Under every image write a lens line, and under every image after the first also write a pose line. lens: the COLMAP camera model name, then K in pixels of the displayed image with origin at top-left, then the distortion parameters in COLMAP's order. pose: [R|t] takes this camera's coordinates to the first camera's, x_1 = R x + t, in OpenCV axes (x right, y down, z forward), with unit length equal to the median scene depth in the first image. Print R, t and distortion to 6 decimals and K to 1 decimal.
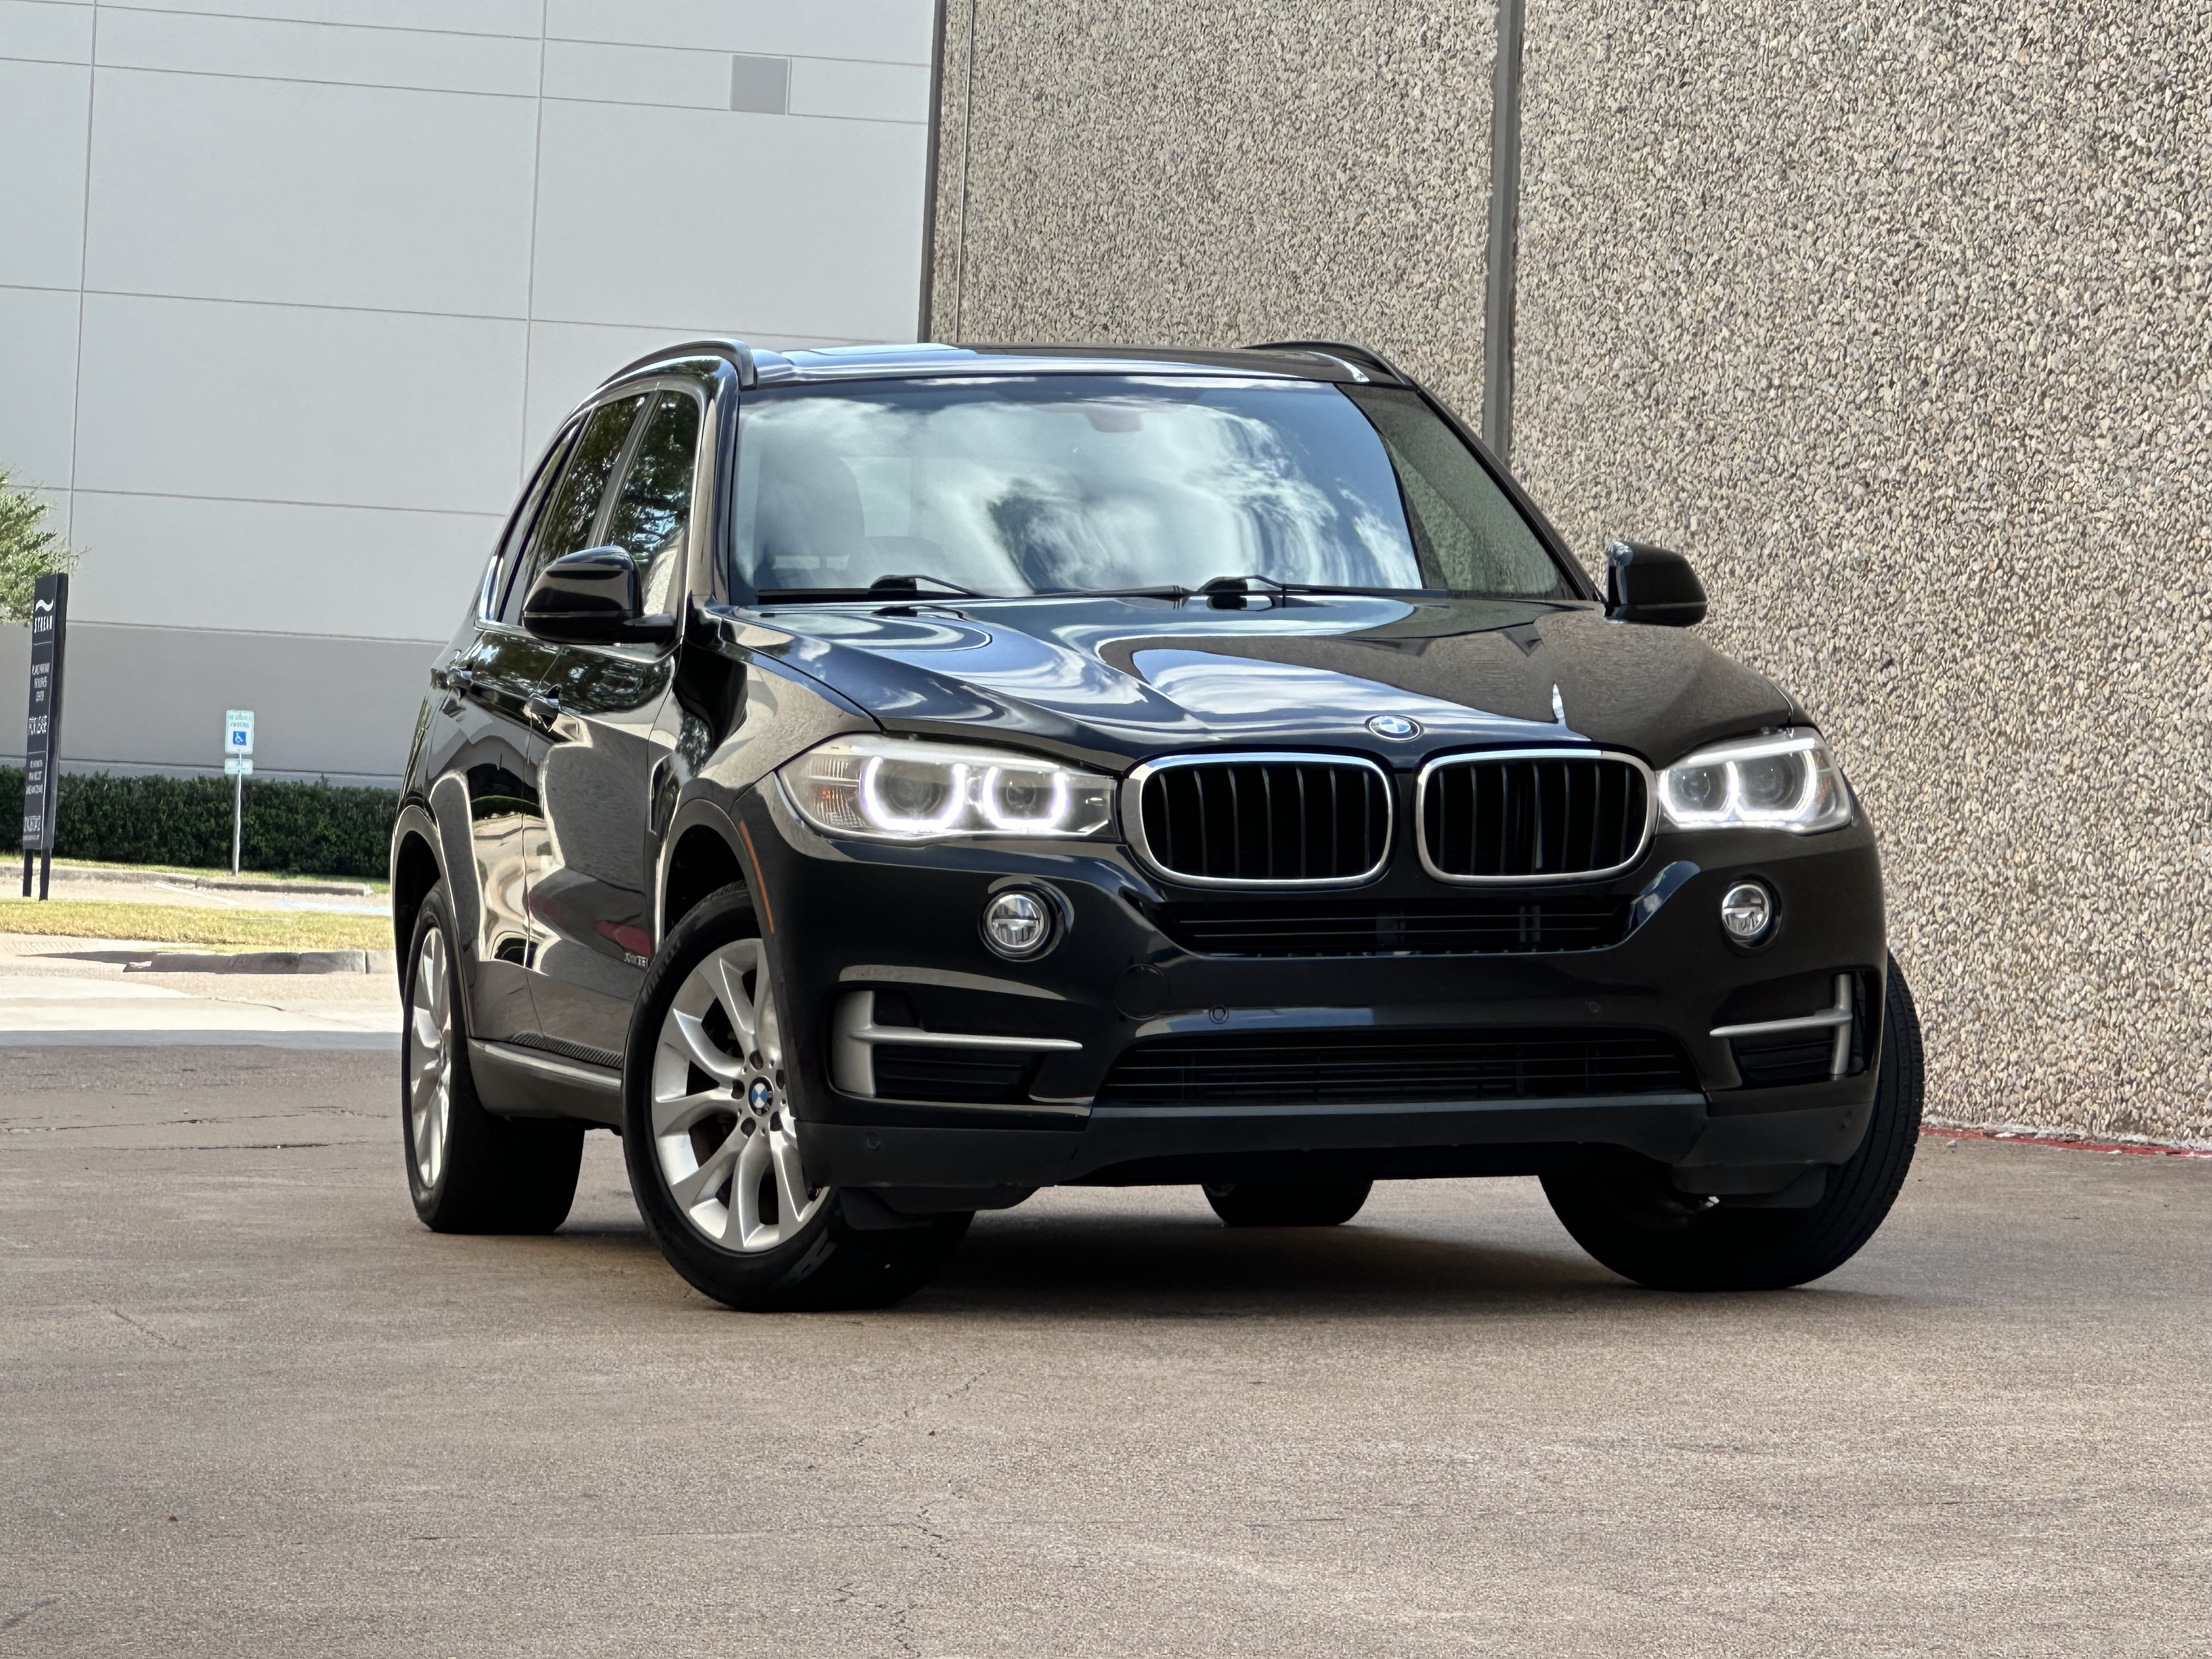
lens RADIAL K [[8803.8, 0, 1100.5], [0, 8803.8, 831.6], [0, 0, 1]] dist [0.357778, 0.000000]
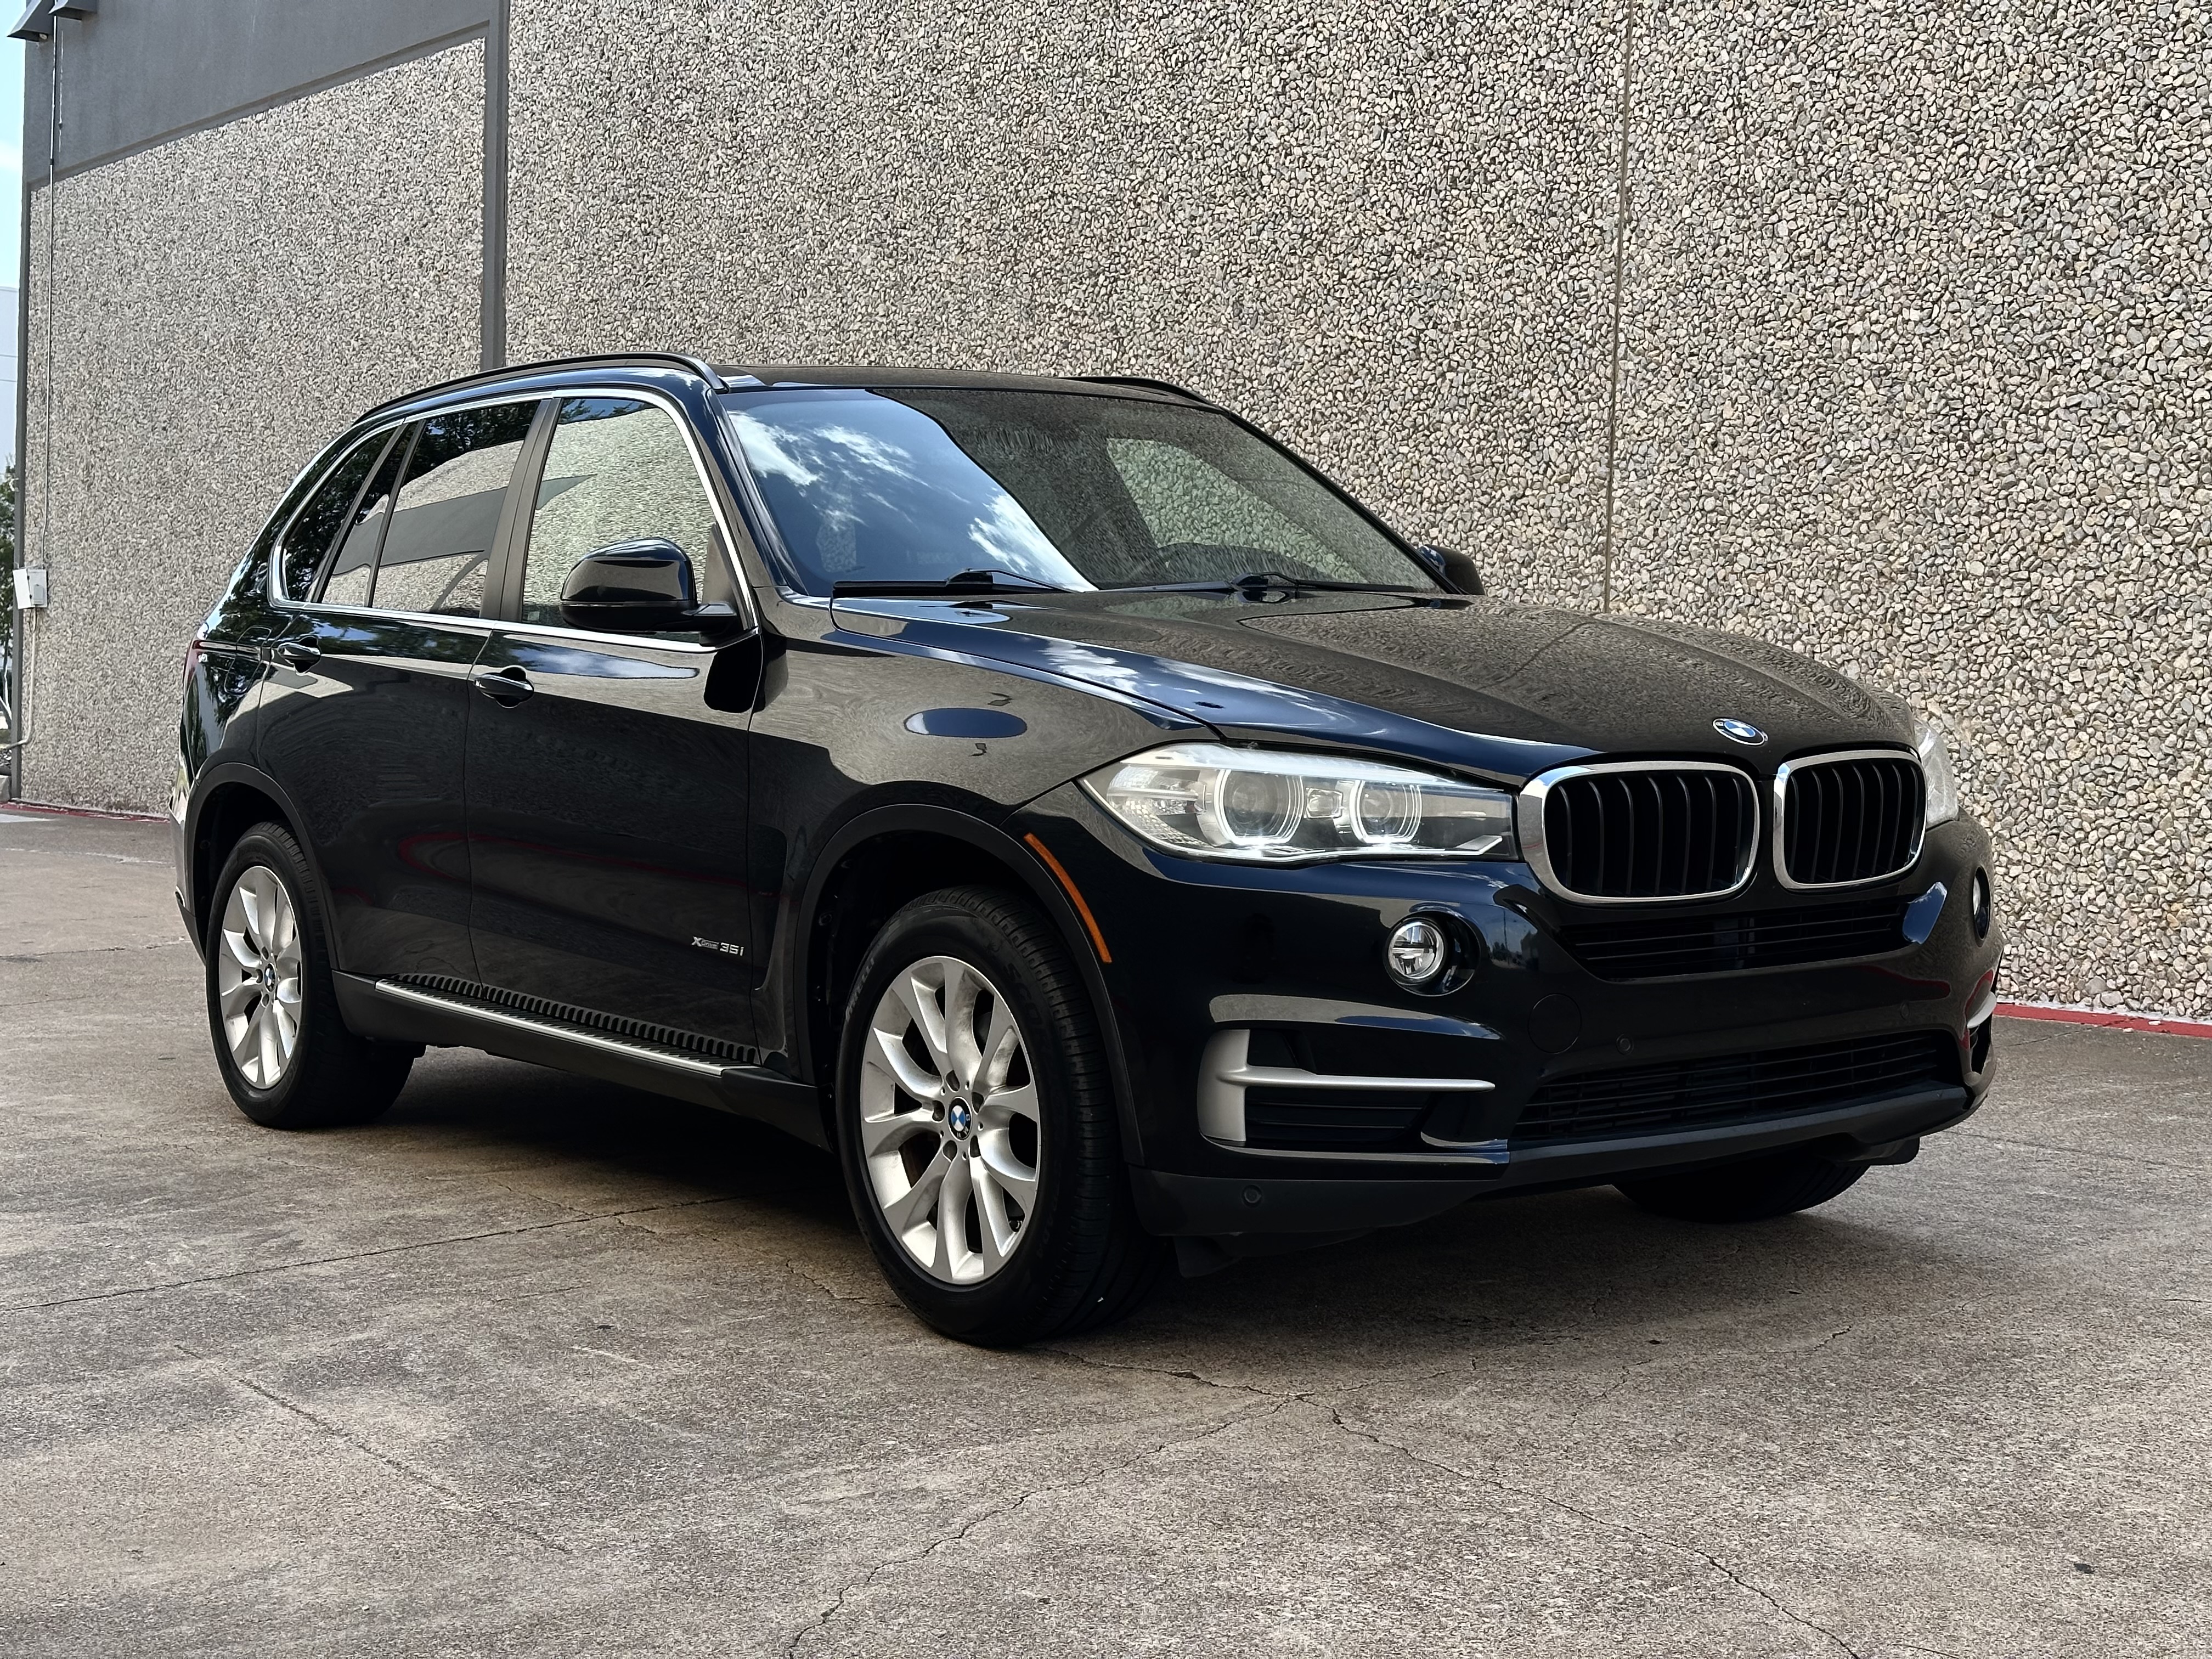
lens RADIAL K [[3097.8, 0, 1103.3], [0, 3097.8, 830.3], [0, 0, 1]] dist [0.120340, 0.000000]
pose [[0.923246, -0.028644, 0.383139, -0.101986], [0.007691, 0.998395, 0.056107, -0.013010], [-0.384132, -0.048854, 0.921985, 0.456451]]
